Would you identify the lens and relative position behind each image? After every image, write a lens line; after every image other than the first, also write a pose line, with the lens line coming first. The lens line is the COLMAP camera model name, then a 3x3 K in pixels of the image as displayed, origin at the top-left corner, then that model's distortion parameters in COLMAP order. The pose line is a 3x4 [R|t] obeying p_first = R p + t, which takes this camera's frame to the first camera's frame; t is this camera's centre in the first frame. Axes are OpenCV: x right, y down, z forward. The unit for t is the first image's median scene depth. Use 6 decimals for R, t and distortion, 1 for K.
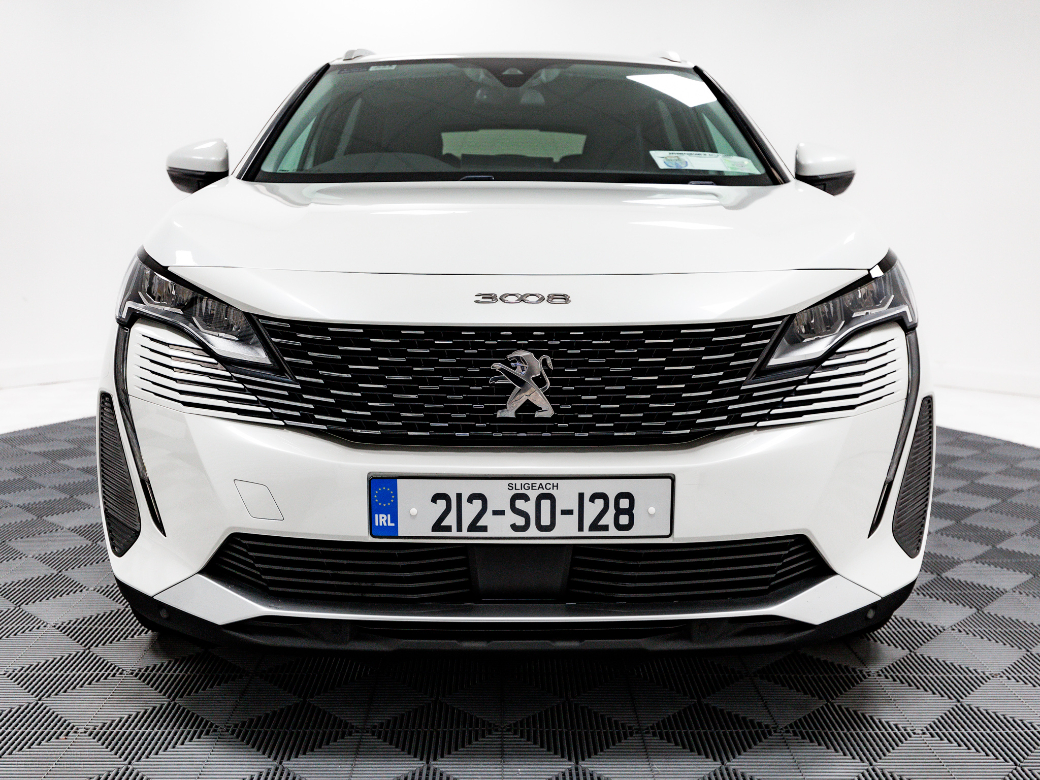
lens RADIAL K [[1110.3, 0, 520.0], [0, 1110.3, 390.0], [0, 0, 1]] dist [0.017416, 0.011076]
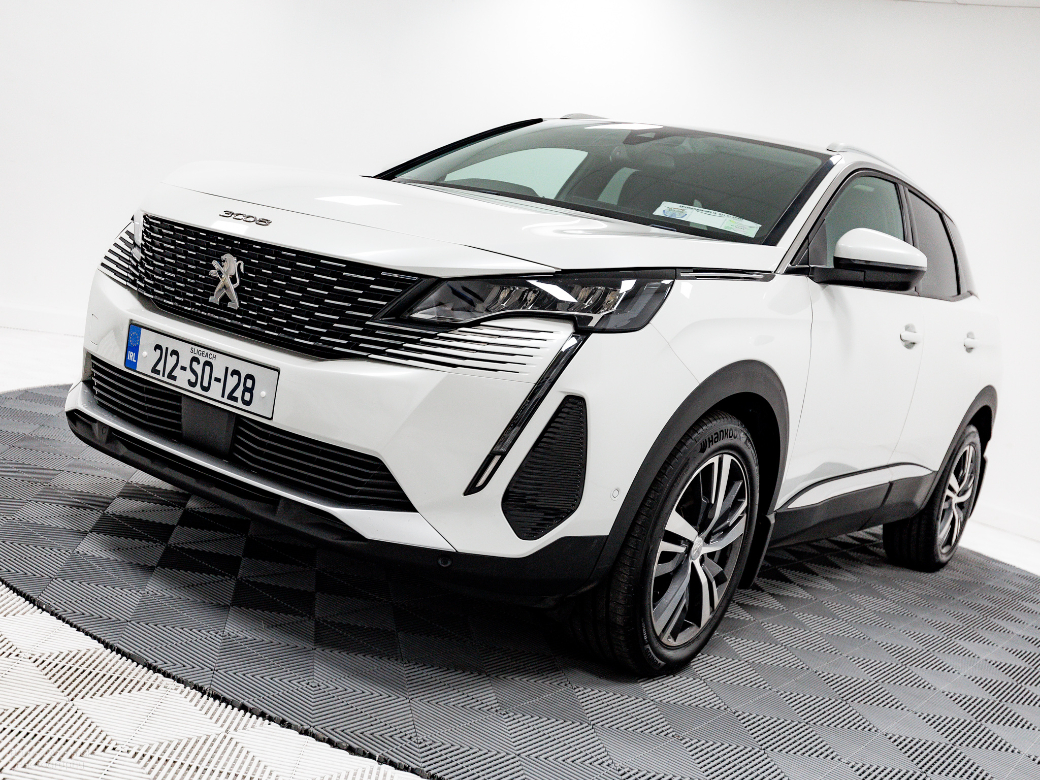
lens RADIAL K [[1110.3, 0, 520.0], [0, 1110.3, 390.0], [0, 0, 1]] dist [0.017416, 0.011076]
pose [[0.793877, 0.225900, -0.564560, 1.054820], [-0.296799, 0.954279, -0.035515, 0.062717], [0.530725, 0.195756, 0.824628, 0.121056]]
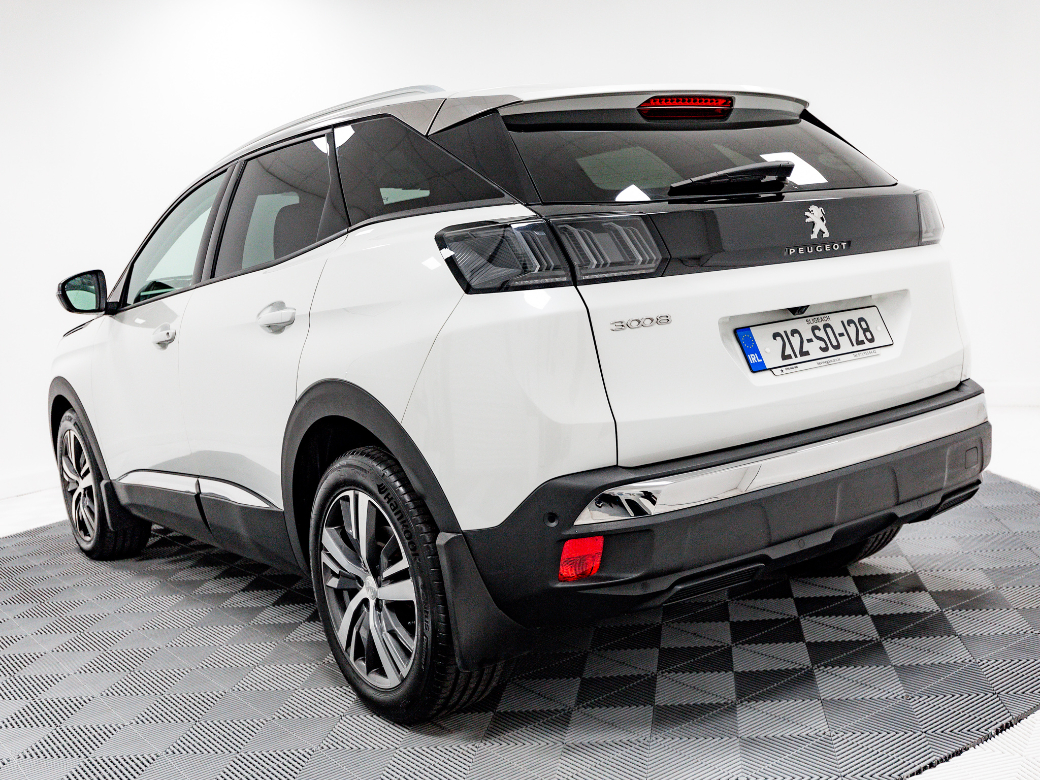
lens RADIAL K [[1110.3, 0, 520.0], [0, 1110.3, 390.0], [0, 0, 1]] dist [0.017416, 0.011076]
pose [[0.812865, -0.160557, 0.559885, -1.095830], [0.440567, 0.798255, -0.410719, 0.568101], [-0.380987, 0.580526, 0.719610, 0.175943]]
